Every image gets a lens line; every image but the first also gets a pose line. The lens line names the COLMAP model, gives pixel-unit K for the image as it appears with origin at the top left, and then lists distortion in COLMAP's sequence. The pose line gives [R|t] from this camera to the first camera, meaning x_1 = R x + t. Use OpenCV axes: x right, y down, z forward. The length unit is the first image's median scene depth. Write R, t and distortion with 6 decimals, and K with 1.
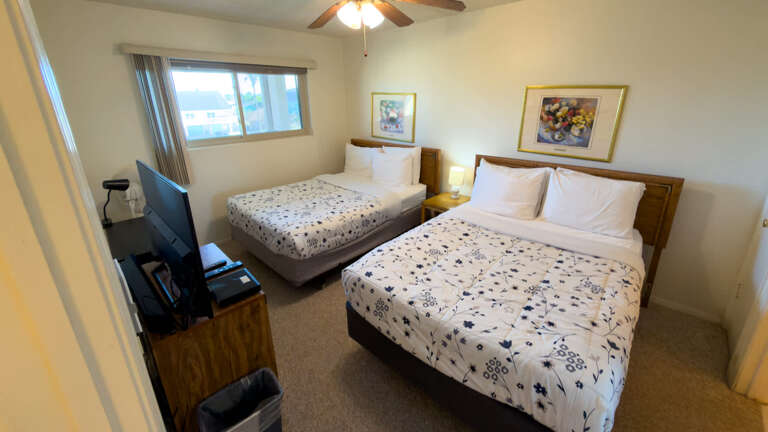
lens RADIAL K [[305.4, 0, 384.4], [0, 305.4, 189.6], [0, 0, 1]] dist [-0.000806, -0.000065]
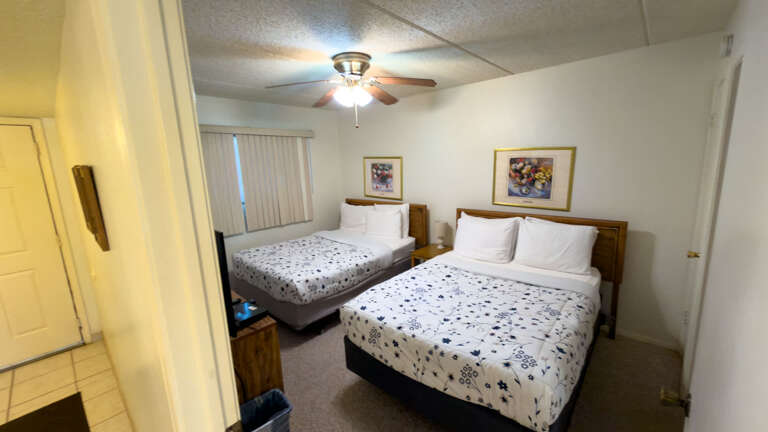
lens RADIAL K [[304.6, 0, 384.0], [0, 304.6, 216.0], [0, 0, 1]] dist [-0.000693, 0.000010]
pose [[0.999538, -0.023434, 0.019343, 0.010992], [0.025518, 0.992964, -0.115634, 0.055025], [-0.016497, 0.116074, 0.993104, -0.167281]]
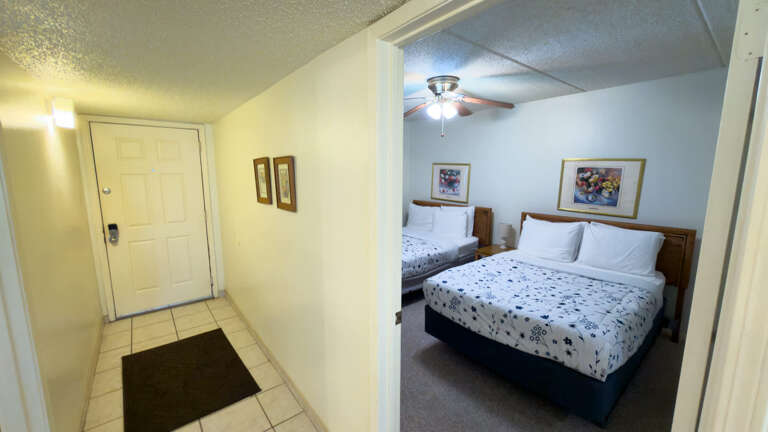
lens RADIAL K [[304.6, 0, 384.0], [0, 304.6, 216.0], [0, 0, 1]] dist [-0.000693, 0.000010]
pose [[0.990391, 0.040005, -0.132380, -0.133942], [-0.058873, 0.988137, -0.141842, 0.162962], [0.125135, 0.148273, 0.980998, -0.411324]]
